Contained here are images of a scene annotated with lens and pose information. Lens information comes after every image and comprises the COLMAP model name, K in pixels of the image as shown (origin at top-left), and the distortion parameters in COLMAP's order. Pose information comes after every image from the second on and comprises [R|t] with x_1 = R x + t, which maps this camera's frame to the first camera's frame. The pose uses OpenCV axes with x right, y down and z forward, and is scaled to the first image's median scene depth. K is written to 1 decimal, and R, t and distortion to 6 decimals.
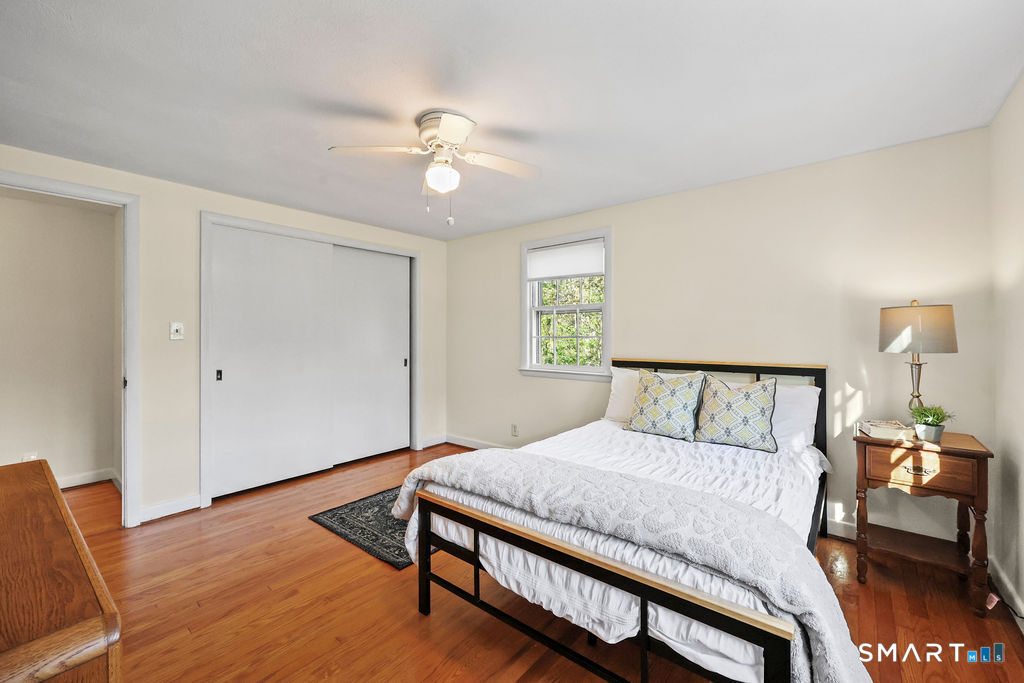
lens RADIAL K [[420.7, 0, 517.4], [0, 420.7, 336.4], [0, 0, 1]] dist [0.001456, 0.000320]
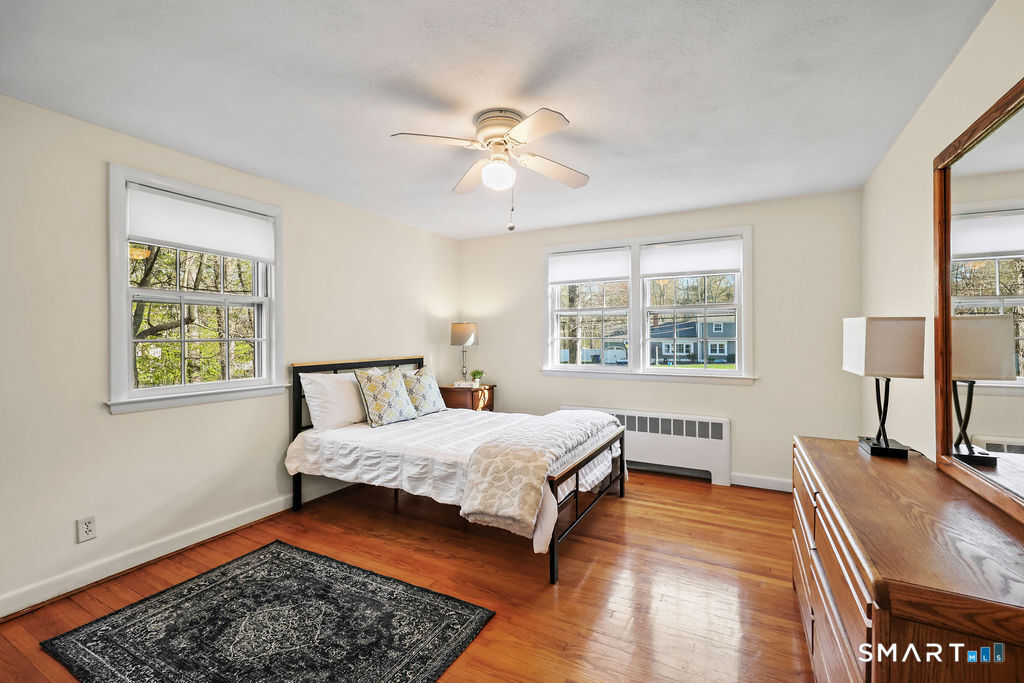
lens RADIAL K [[435.8, 0, 509.3], [0, 435.8, 341.3], [0, 0, 1]] dist [-0.002155, -0.000243]
pose [[-0.182486, -0.006382, 0.983188, -1.059087], [0.007131, 0.999944, 0.007814, 0.000803], [-0.983183, 0.008437, -0.182431, 1.045113]]
